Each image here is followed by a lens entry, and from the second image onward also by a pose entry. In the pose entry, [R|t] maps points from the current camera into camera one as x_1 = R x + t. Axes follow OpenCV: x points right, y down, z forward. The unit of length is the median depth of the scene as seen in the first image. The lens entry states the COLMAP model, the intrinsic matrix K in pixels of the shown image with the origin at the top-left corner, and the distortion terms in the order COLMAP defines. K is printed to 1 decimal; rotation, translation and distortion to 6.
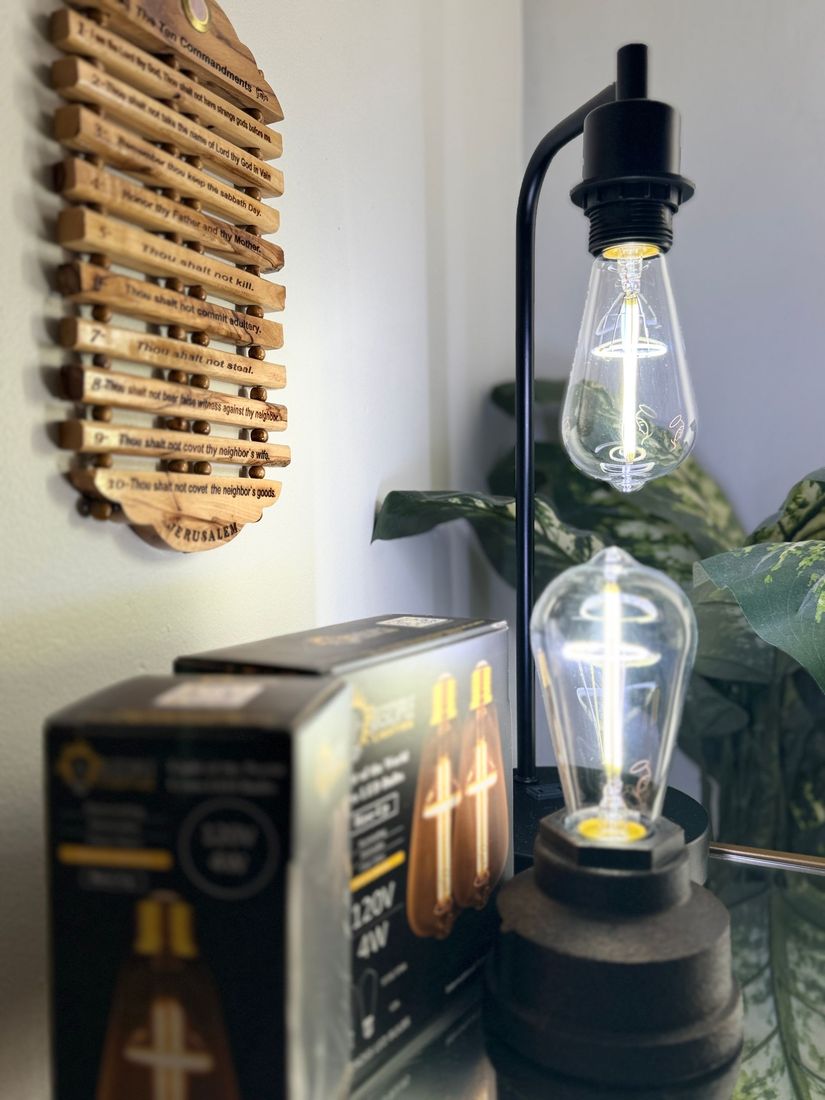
lens RADIAL K [[915.1, 0, 408.3], [0, 915.1, 567.6], [0, 0, 1]] dist [0.043754, -0.106680]
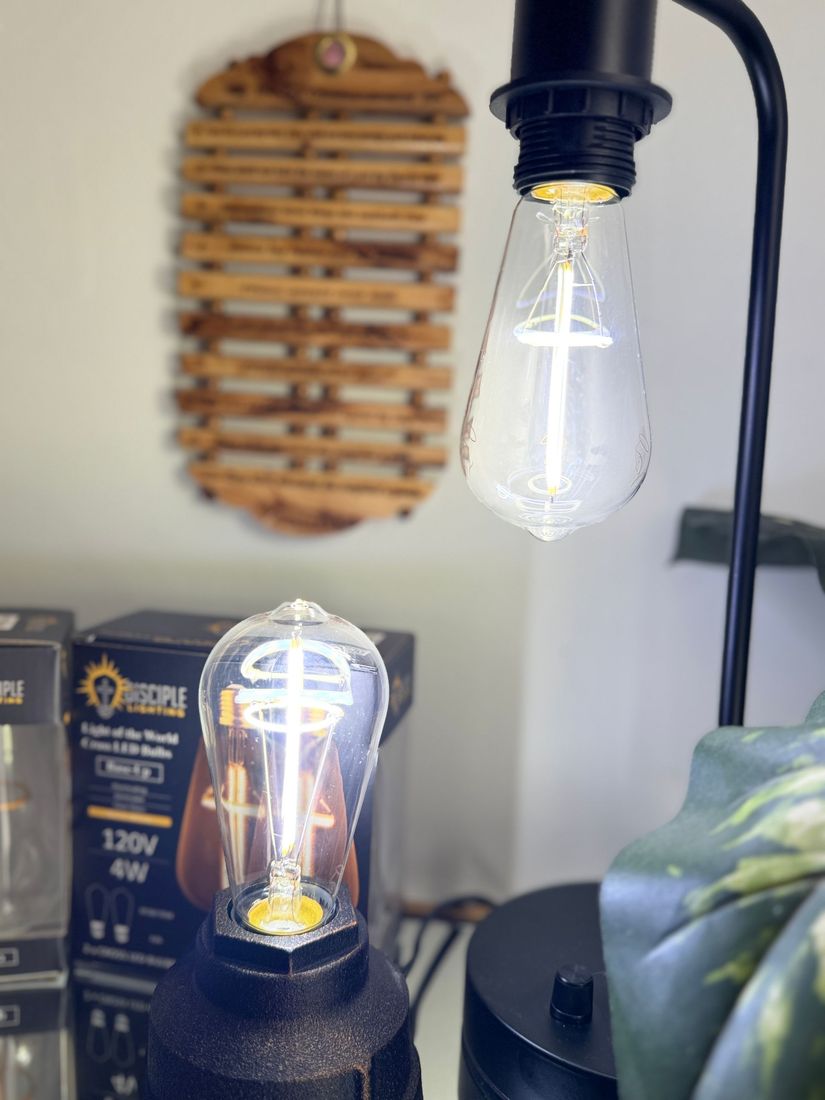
lens RADIAL K [[915.1, 0, 408.3], [0, 915.1, 567.6], [0, 0, 1]] dist [0.043754, -0.106680]
pose [[0.417796, 0.165957, -0.893255, 0.871547], [-0.119478, 0.984673, 0.127059, -0.142425], [0.900651, 0.053639, 0.431220, 0.607750]]
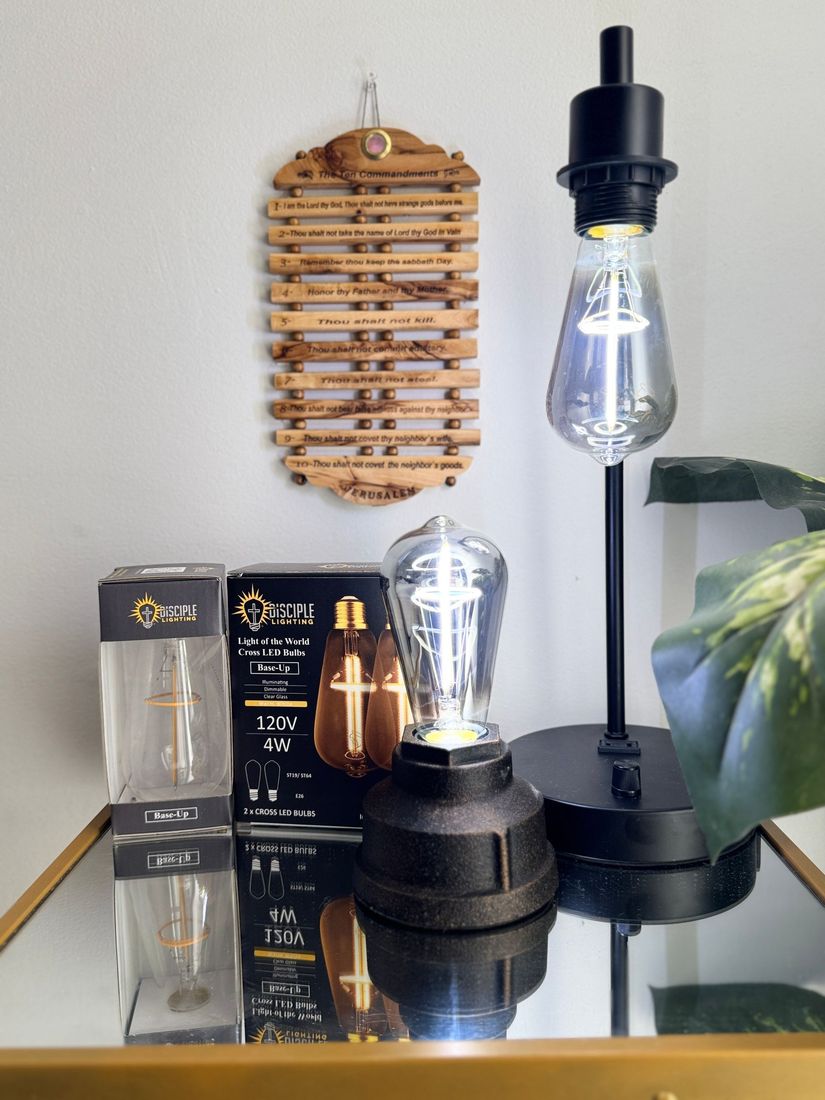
lens RADIAL K [[869.9, 0, 420.5], [0, 869.9, 554.0], [0, 0, 1]] dist [0.068788, 0.008745]
pose [[0.442000, 0.090158, -0.892473, 1.112026], [-0.048053, 0.995887, 0.076807, -0.051872], [0.895727, 0.008937, 0.444514, 0.409450]]
